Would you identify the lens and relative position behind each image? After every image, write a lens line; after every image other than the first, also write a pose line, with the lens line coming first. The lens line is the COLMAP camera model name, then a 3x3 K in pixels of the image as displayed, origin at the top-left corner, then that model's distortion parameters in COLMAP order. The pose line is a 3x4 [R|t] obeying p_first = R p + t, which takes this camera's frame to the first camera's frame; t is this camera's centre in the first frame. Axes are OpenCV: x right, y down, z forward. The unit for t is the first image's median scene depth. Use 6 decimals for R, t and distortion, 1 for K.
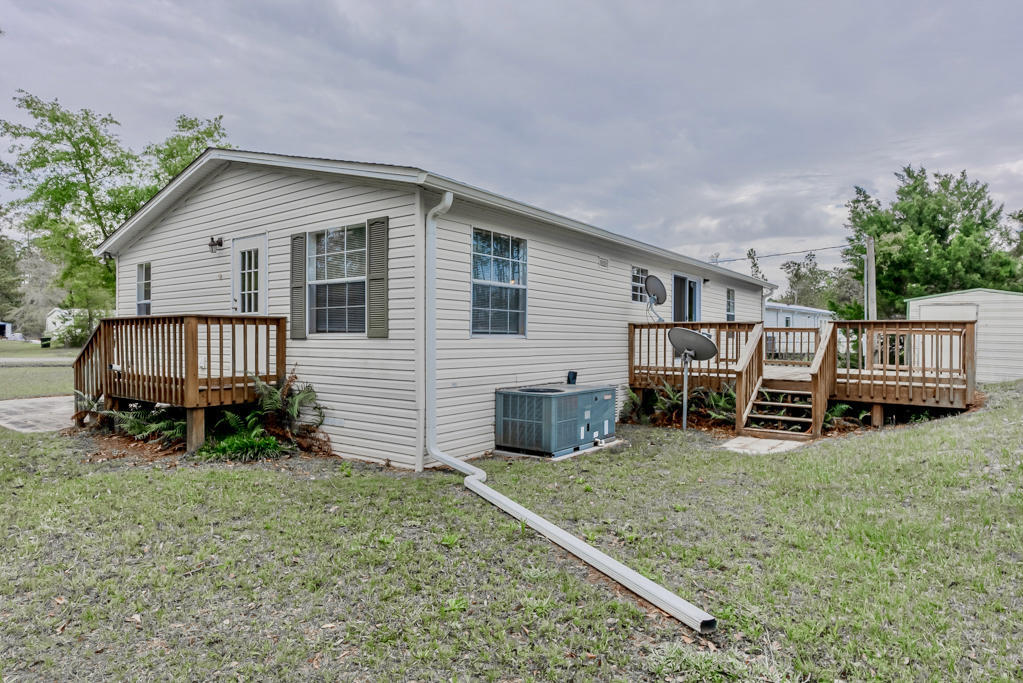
lens RADIAL K [[620.7, 0, 508.6], [0, 620.7, 337.1], [0, 0, 1]] dist [0.005086, 0.001351]
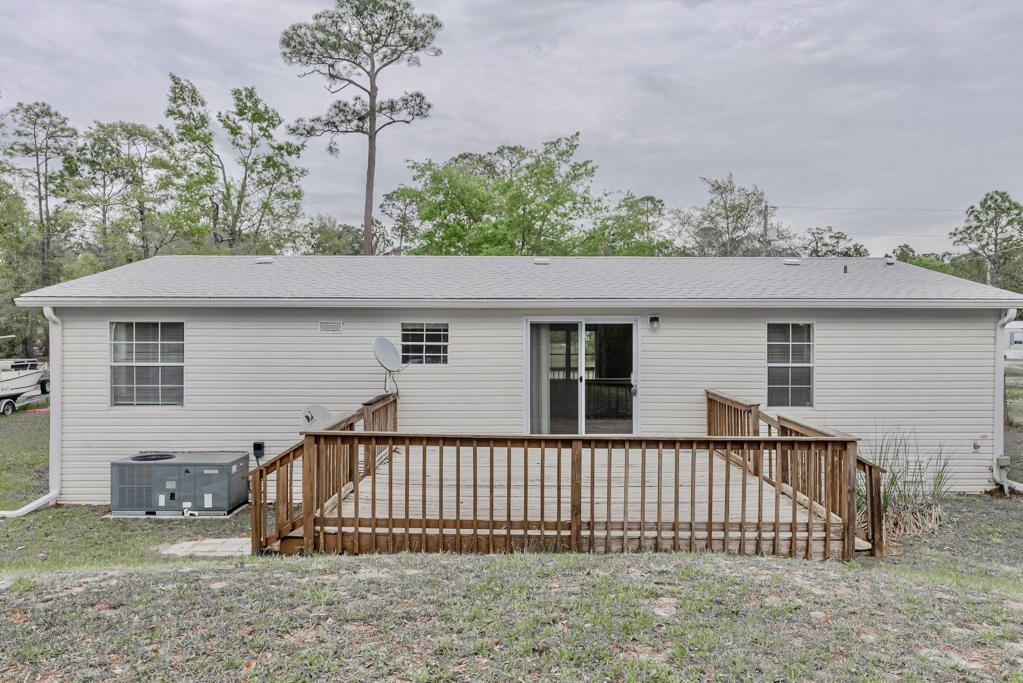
lens RADIAL K [[810.8, 0, 518.1], [0, 810.8, 335.1], [0, 0, 1]] dist [0.006108, -0.001546]
pose [[0.565805, -0.004099, -0.824529, 0.779131], [0.007722, 0.999970, 0.000327, -0.063195], [0.824503, -0.006552, 0.565820, 0.328698]]
